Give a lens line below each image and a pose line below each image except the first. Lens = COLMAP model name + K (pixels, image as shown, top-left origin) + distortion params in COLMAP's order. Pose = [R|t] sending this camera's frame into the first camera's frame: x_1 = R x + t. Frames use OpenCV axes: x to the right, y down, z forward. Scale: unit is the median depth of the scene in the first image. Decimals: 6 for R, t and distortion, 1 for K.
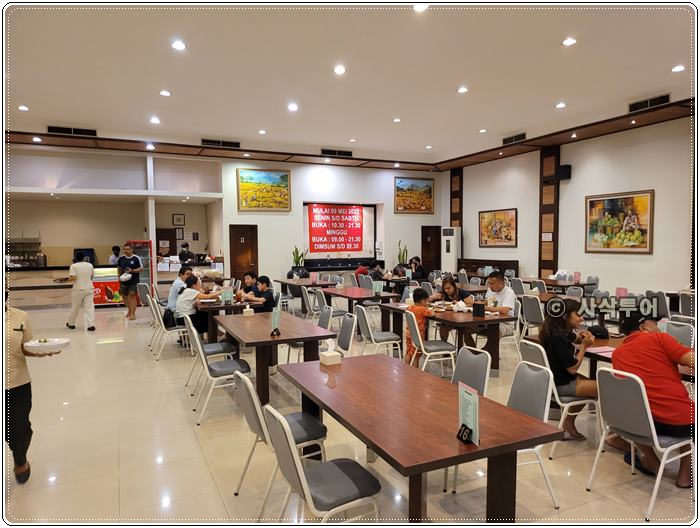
lens RADIAL K [[484.2, 0, 352.4], [0, 484.2, 266.4], [0, 0, 1]] dist [0.053417, -0.056231]
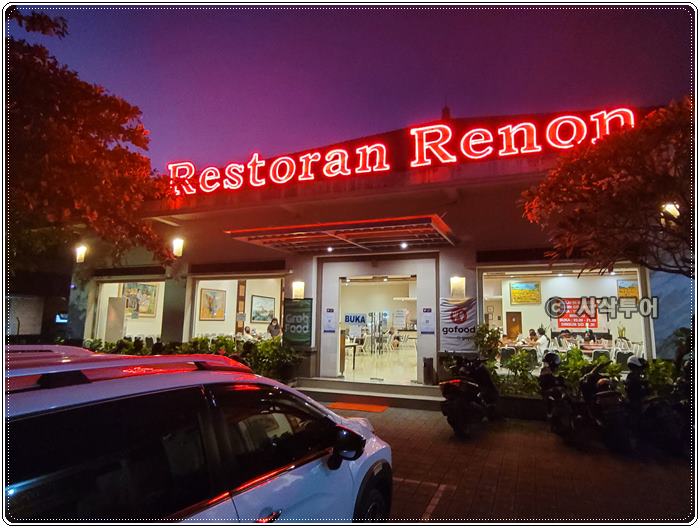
lens RADIAL K [[421.7, 0, 369.7], [0, 421.7, 265.5], [0, 0, 1]] dist [0.003106, 0.000524]
pose [[0.688150, -0.086122, -0.720439, 0.665215], [-0.055897, 0.983687, -0.170982, 0.056671], [0.723412, 0.157932, 0.672110, -0.612846]]
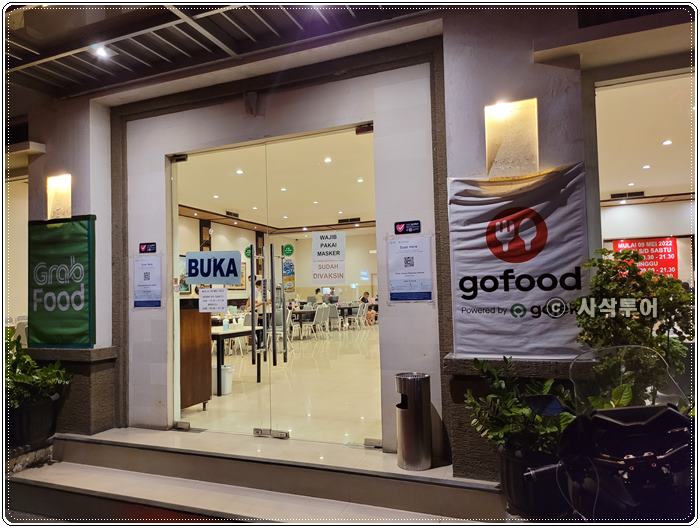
lens RADIAL K [[484.2, 0, 347.9], [0, 484.2, 270.2], [0, 0, 1]] dist [0.053417, -0.056231]
pose [[0.676025, -0.045098, -0.735498, 0.409865], [-0.016679, 0.996933, -0.076459, 0.048570], [0.736690, 0.063955, 0.673199, -0.285830]]
